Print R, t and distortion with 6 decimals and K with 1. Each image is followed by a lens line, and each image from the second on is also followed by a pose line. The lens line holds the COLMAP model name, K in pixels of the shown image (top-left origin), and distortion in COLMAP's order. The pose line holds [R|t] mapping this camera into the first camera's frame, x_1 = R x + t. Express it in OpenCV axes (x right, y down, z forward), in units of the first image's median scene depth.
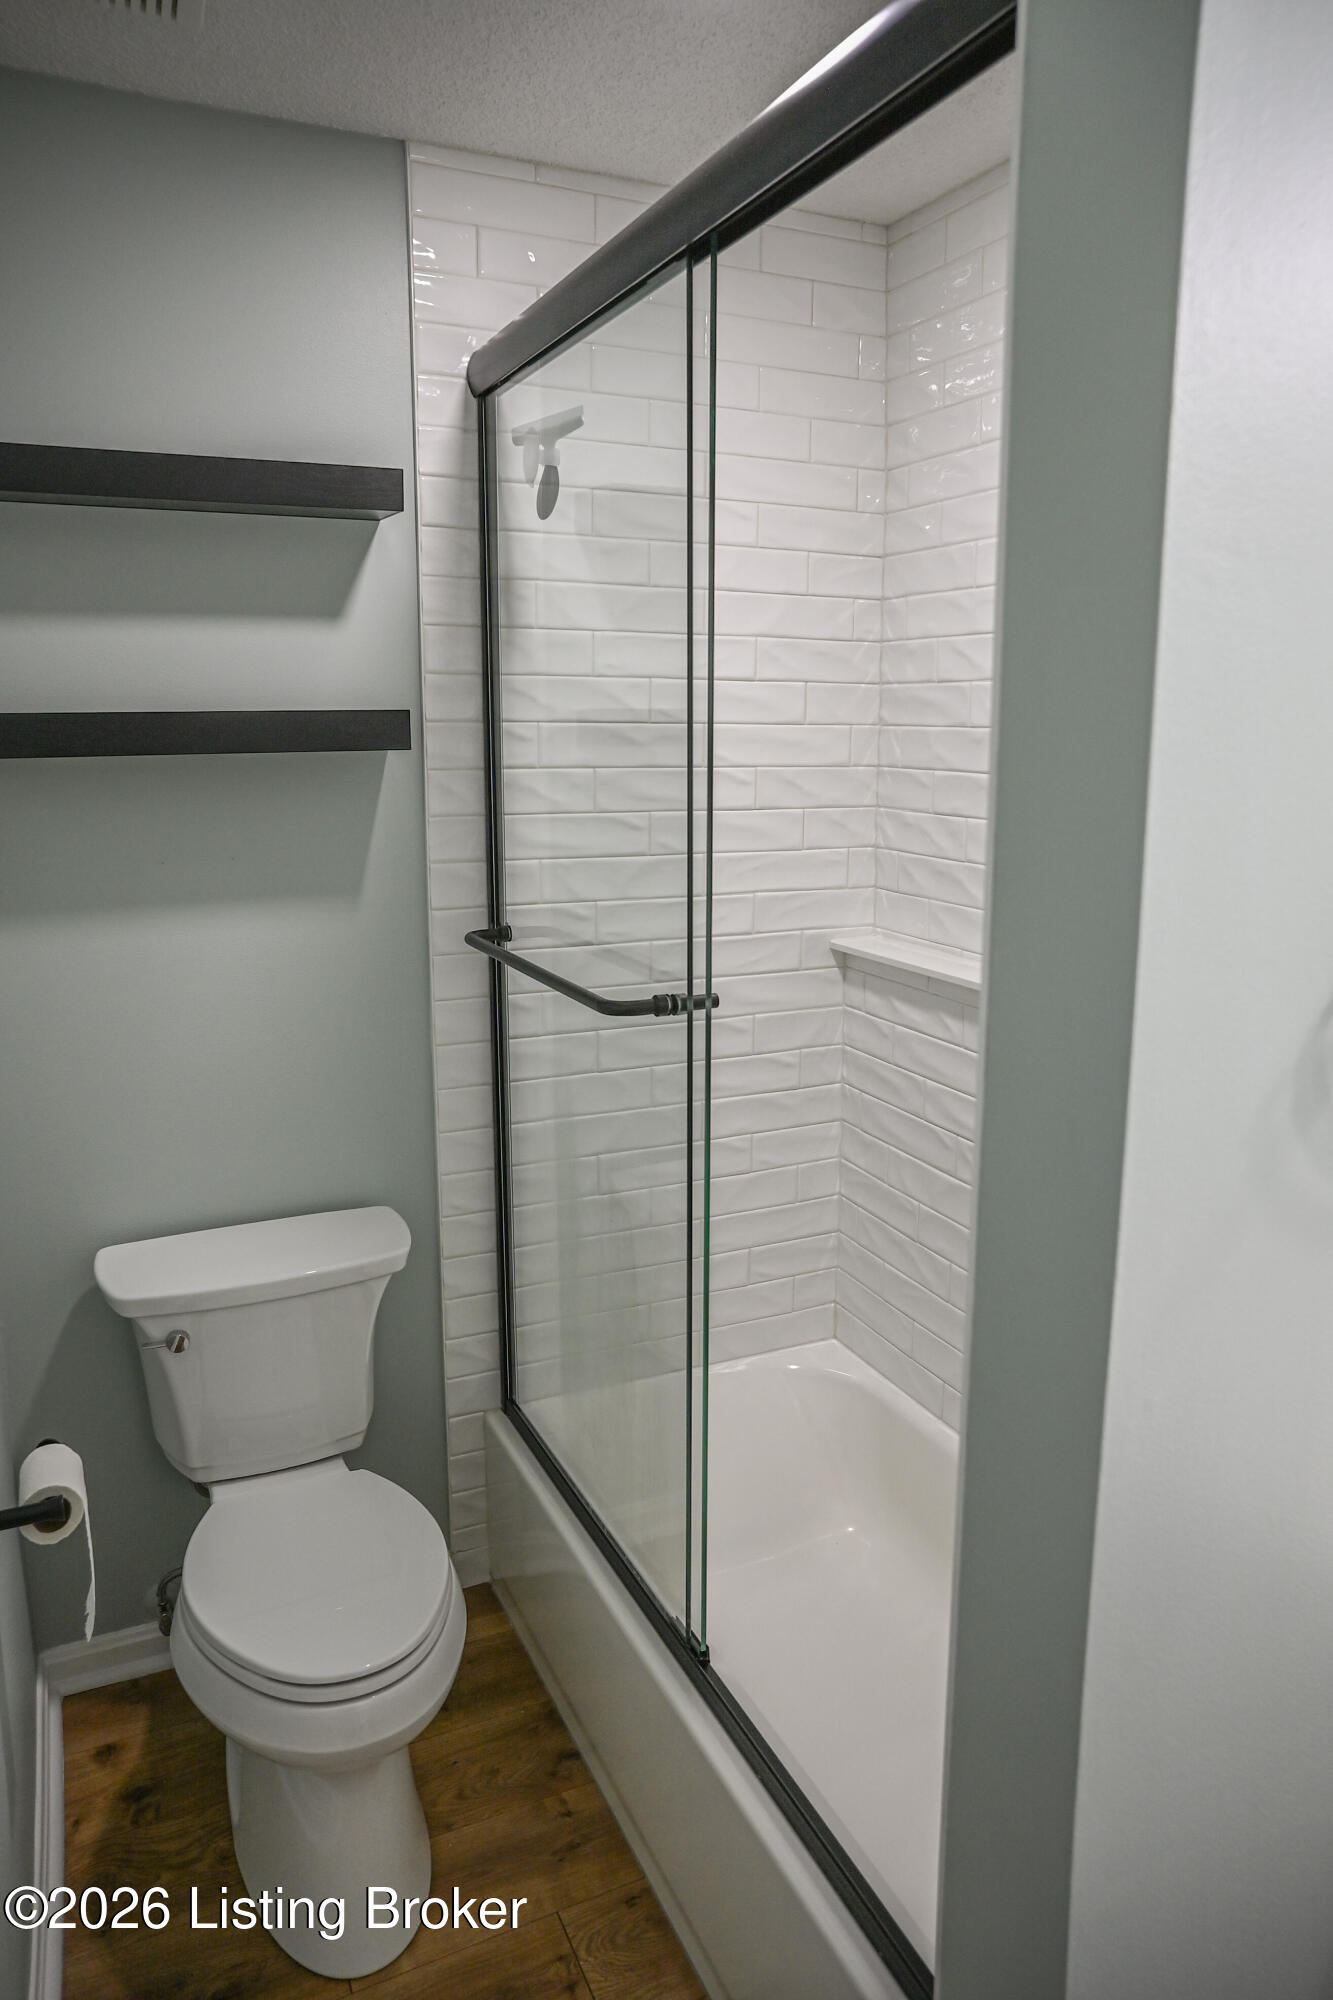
lens RADIAL K [[1331.0, 0, 673.7], [0, 1331.0, 993.3], [0, 0, 1]] dist [-0.099908, 0.097171]
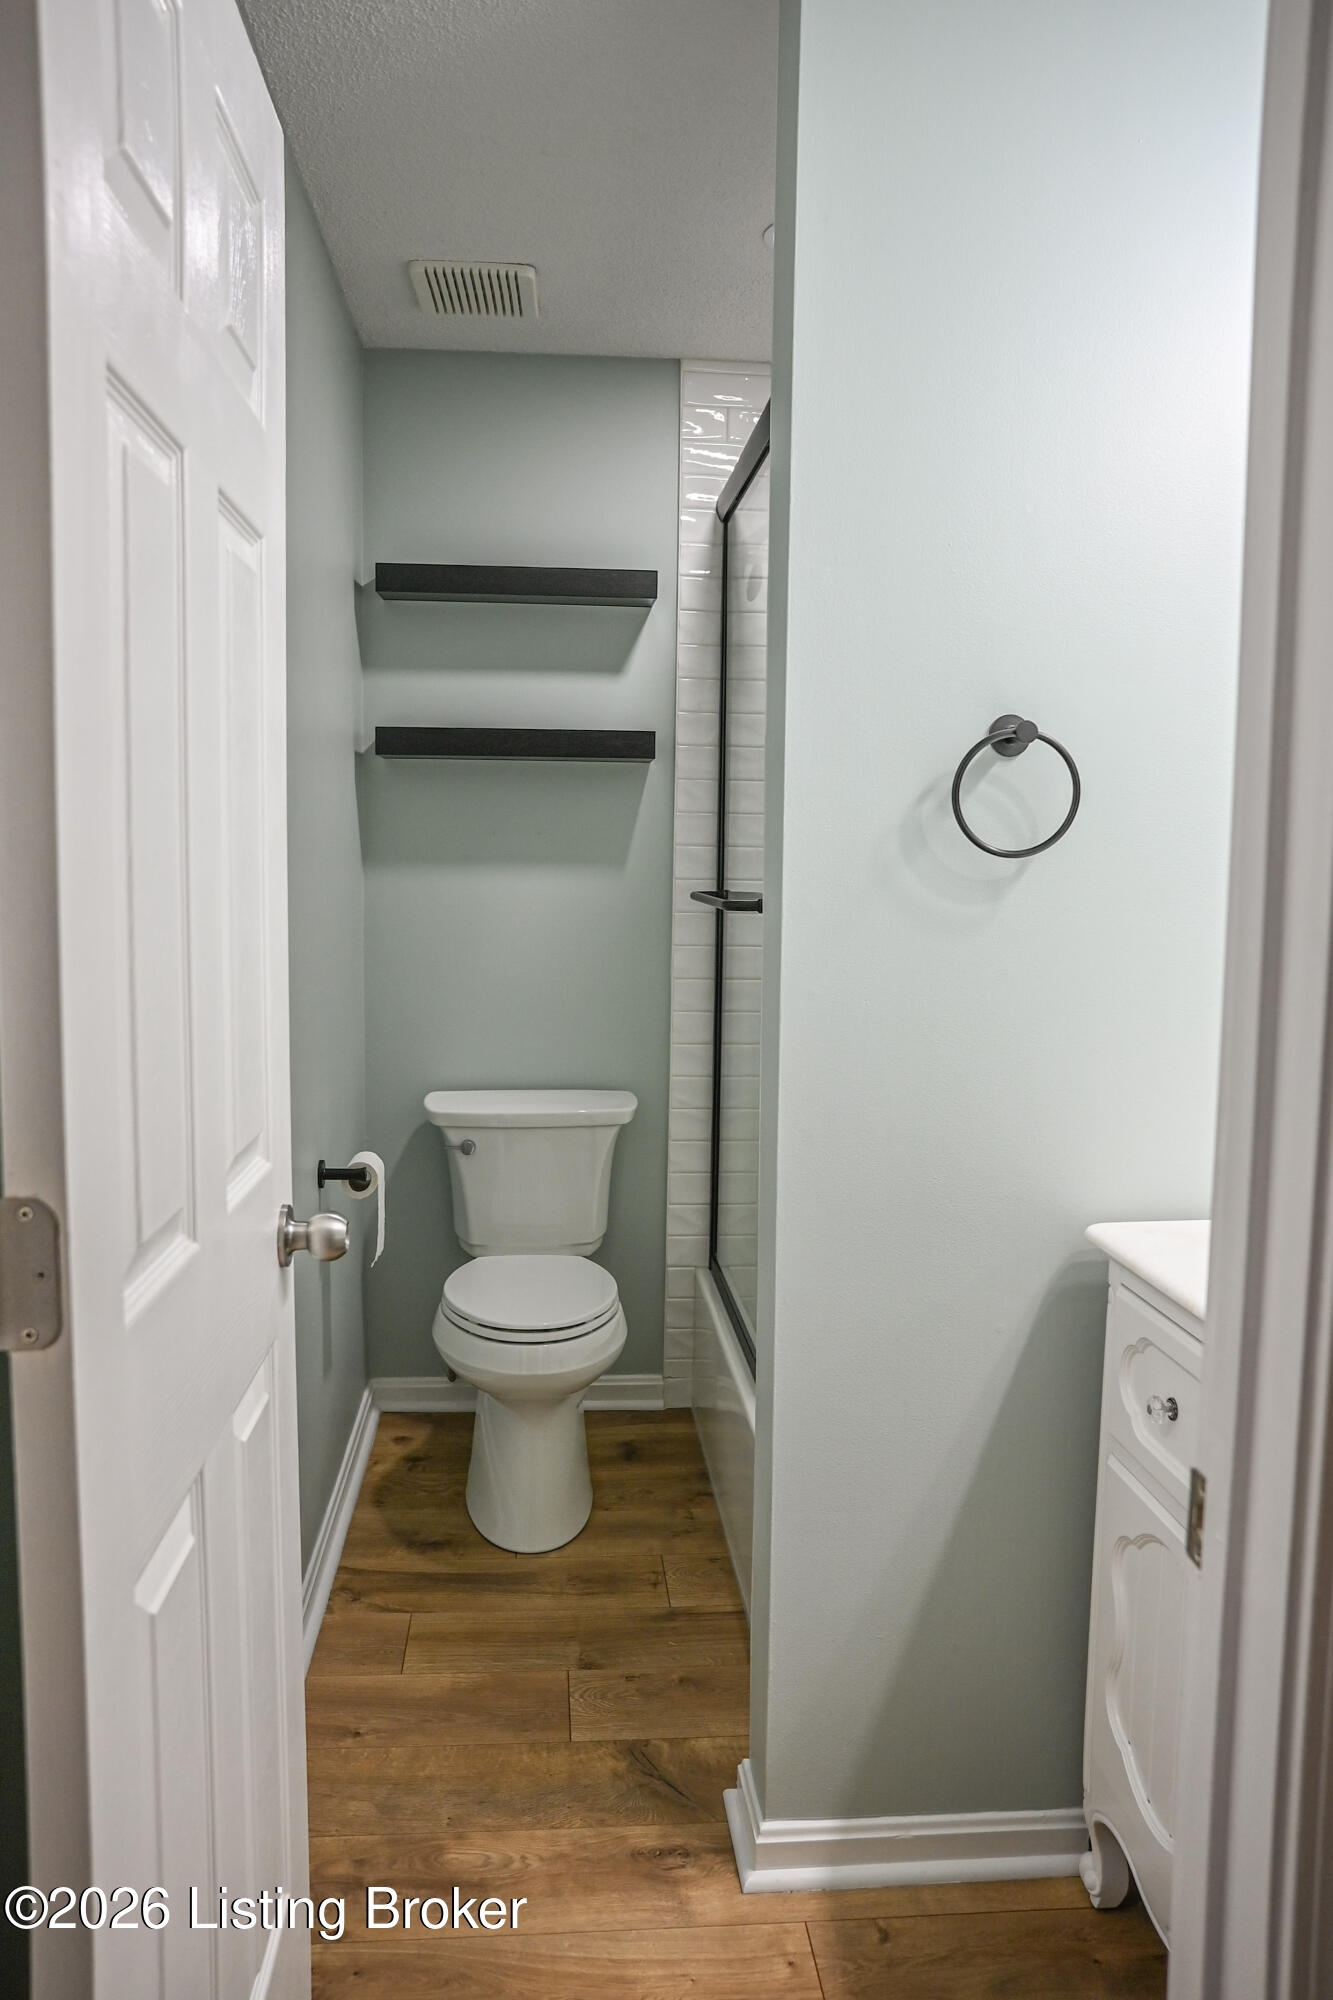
lens RADIAL K [[1331.0, 0, 673.7], [0, 1331.0, 993.3], [0, 0, 1]] dist [-0.099908, 0.097171]
pose [[0.944760, 0.045808, -0.324546, 0.289393], [-0.077748, 0.993245, -0.086137, 0.186117], [0.318408, 0.106611, 0.941940, -0.321216]]
